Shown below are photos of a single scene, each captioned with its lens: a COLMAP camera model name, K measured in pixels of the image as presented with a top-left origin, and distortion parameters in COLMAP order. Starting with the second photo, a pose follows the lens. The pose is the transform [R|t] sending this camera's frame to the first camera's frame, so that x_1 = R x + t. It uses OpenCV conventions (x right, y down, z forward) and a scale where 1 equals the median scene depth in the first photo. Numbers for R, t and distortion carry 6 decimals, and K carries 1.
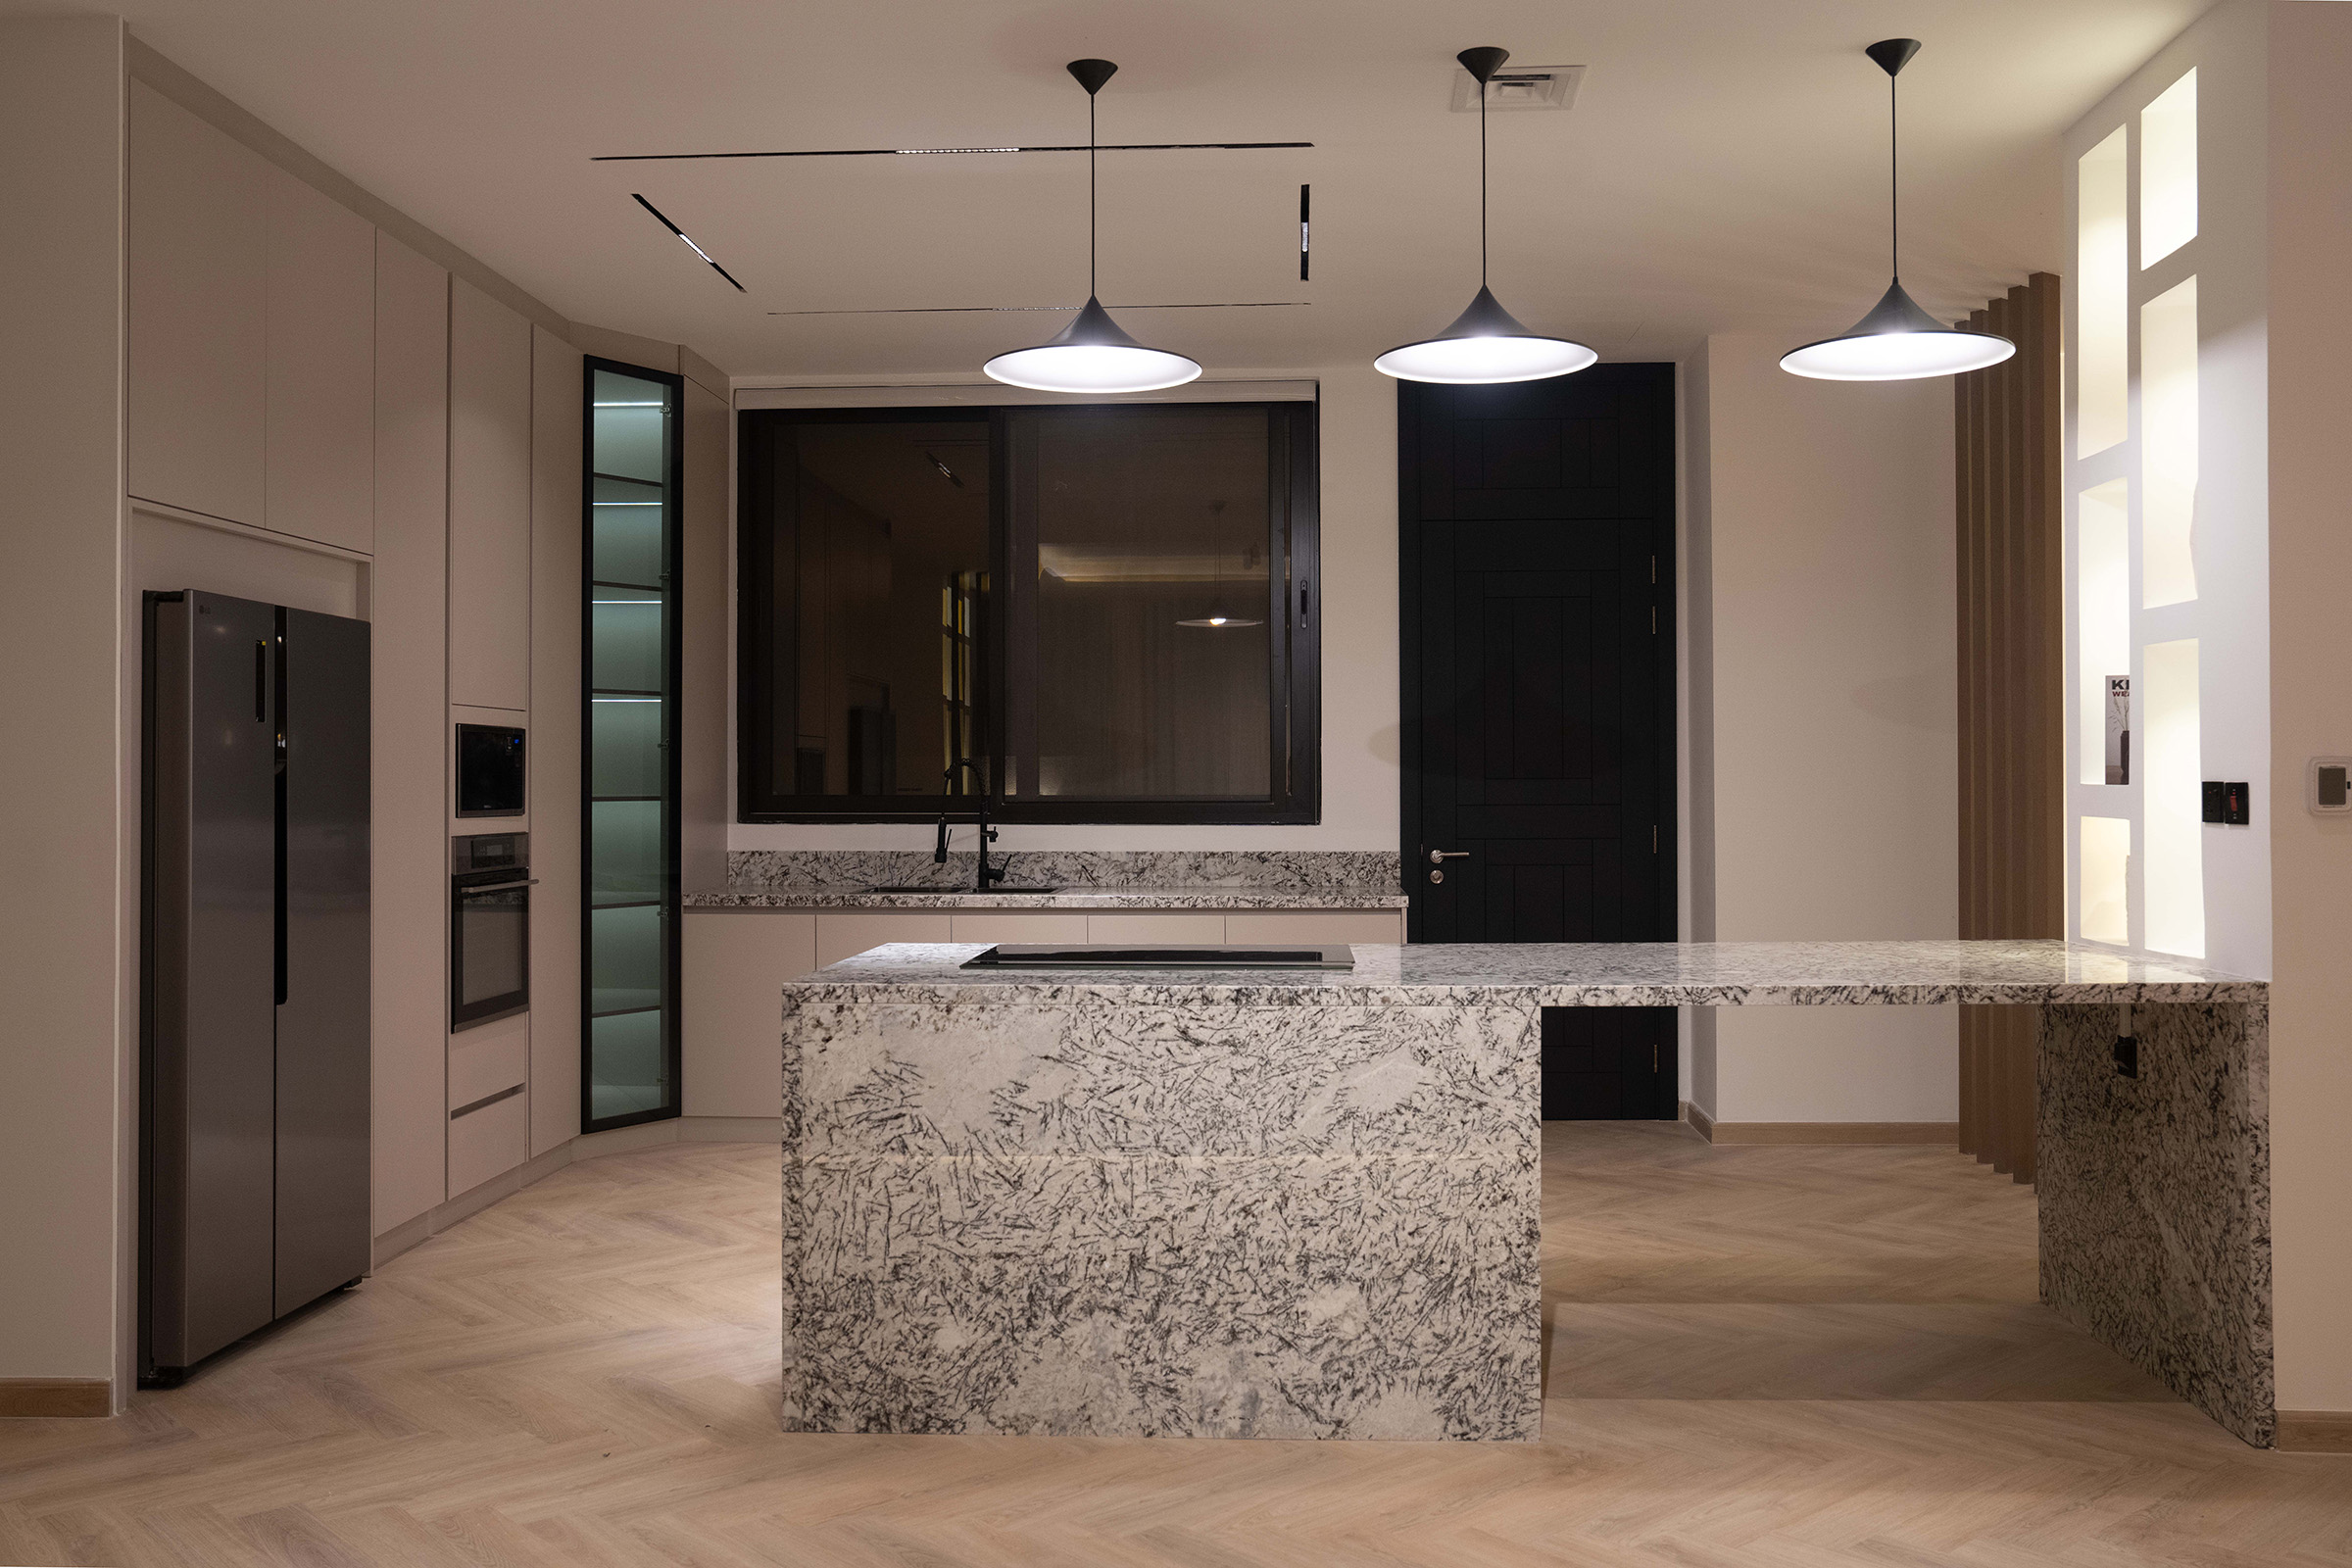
lens RADIAL K [[2040.6, 0, 1183.2], [0, 2040.6, 750.8], [0, 0, 1]] dist [-0.069425, -0.000284]
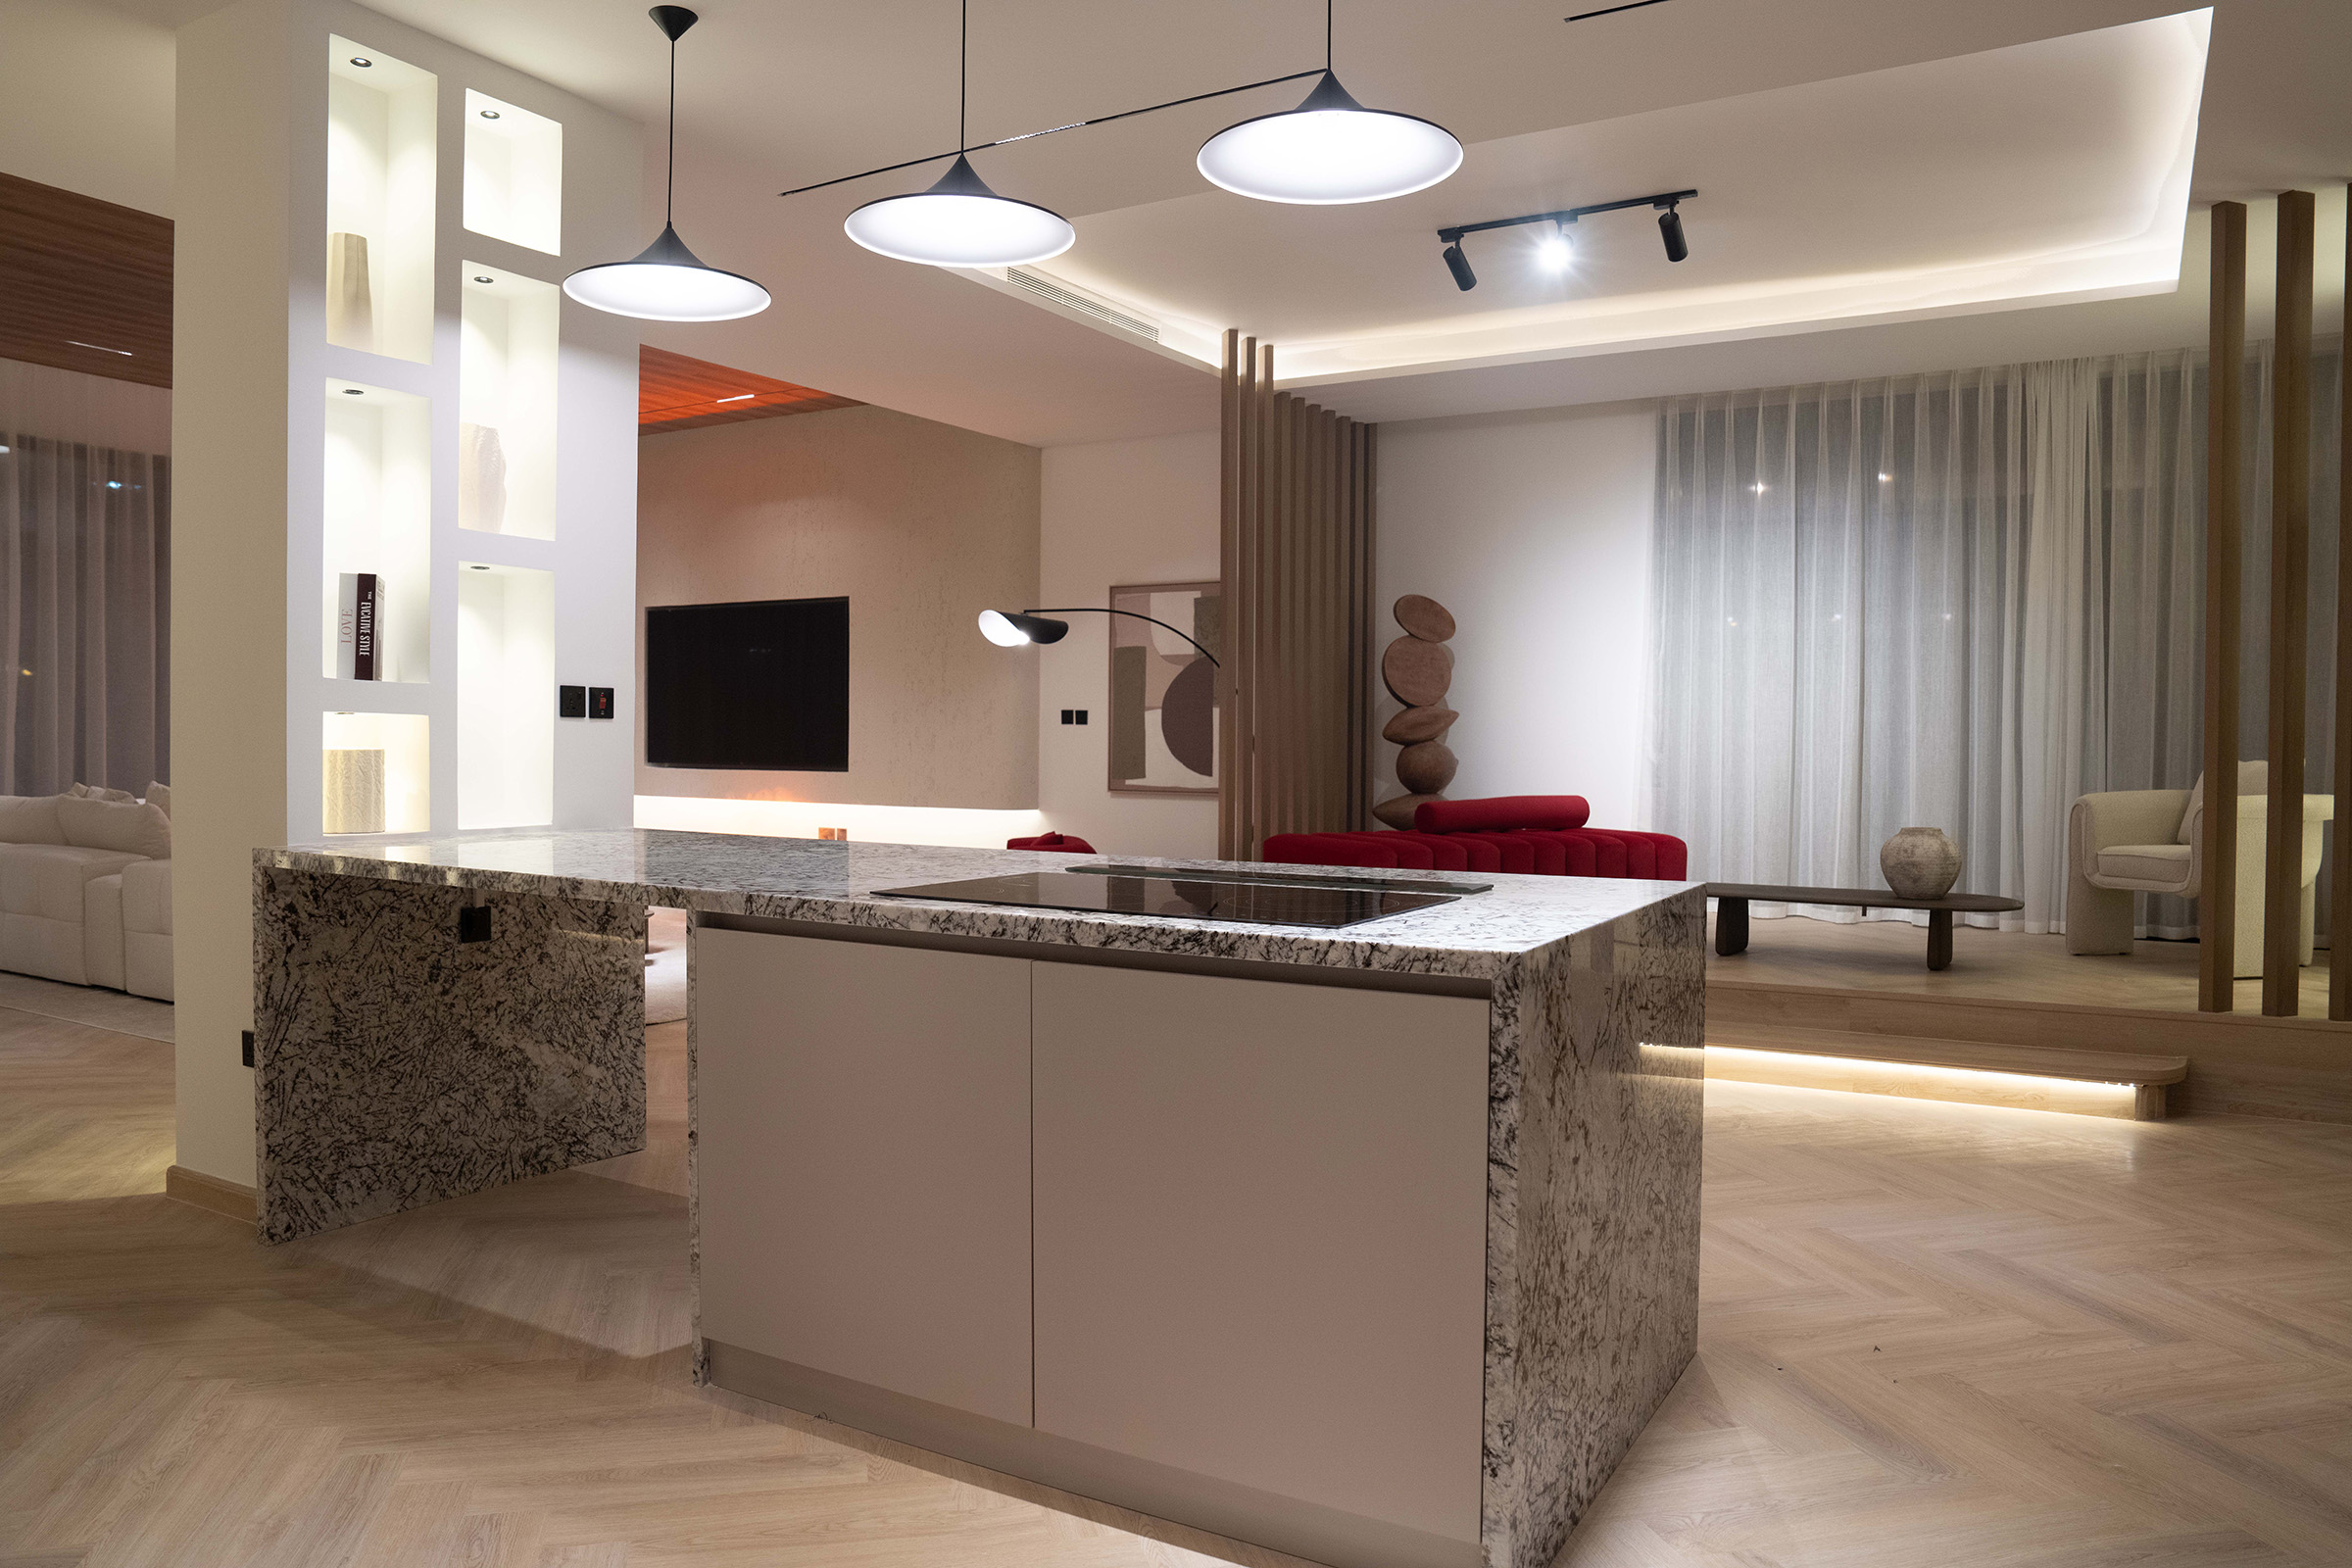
lens RADIAL K [[1591.6, 0, 1176.0], [0, 1591.6, 784.0], [0, 0, 1]] dist [-0.105306, 0.062531]
pose [[-0.884600, -0.015643, 0.466088, -0.286994], [-0.013327, 0.999877, 0.008263, 0.060597], [-0.466160, 0.001098, -0.884700, 1.583052]]
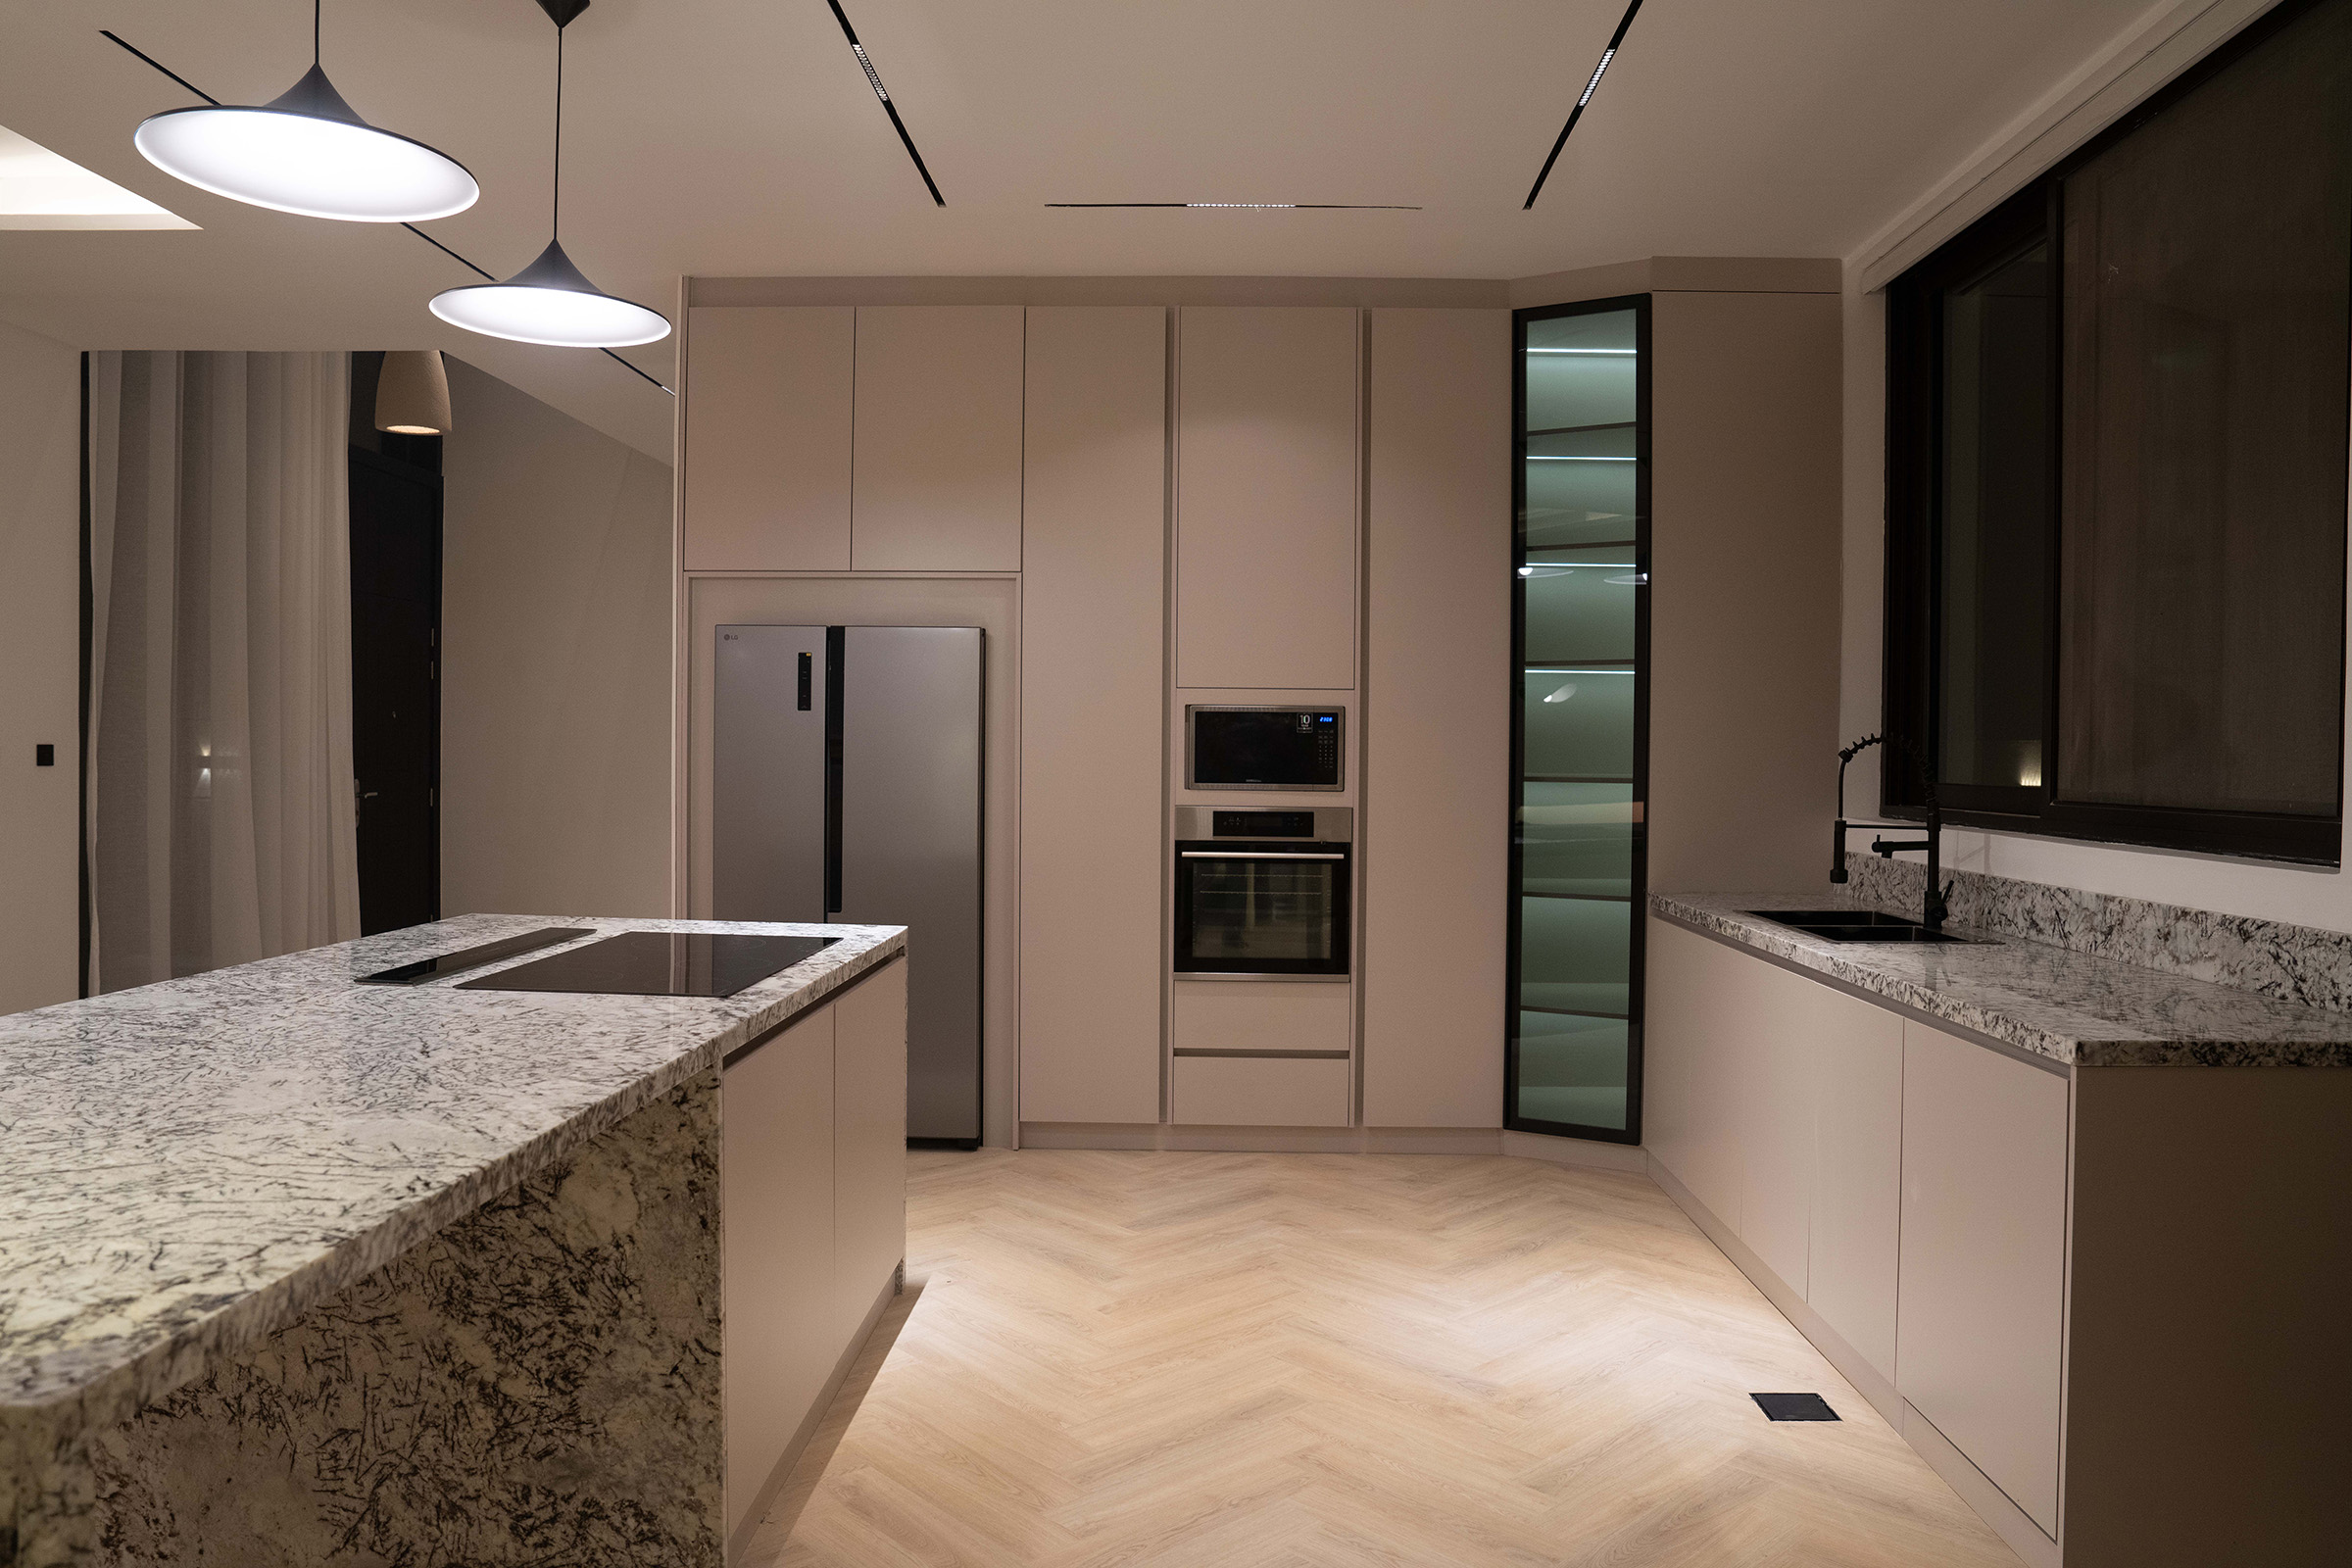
lens RADIAL K [[1591.6, 0, 1176.0], [0, 1591.6, 784.0], [0, 0, 1]] dist [-0.105306, 0.062531]
pose [[0.014636, 0.019491, -0.999703, 0.682388], [0.004387, 0.999799, 0.019557, 0.016463], [0.999883, -0.004672, 0.014547, 1.276228]]
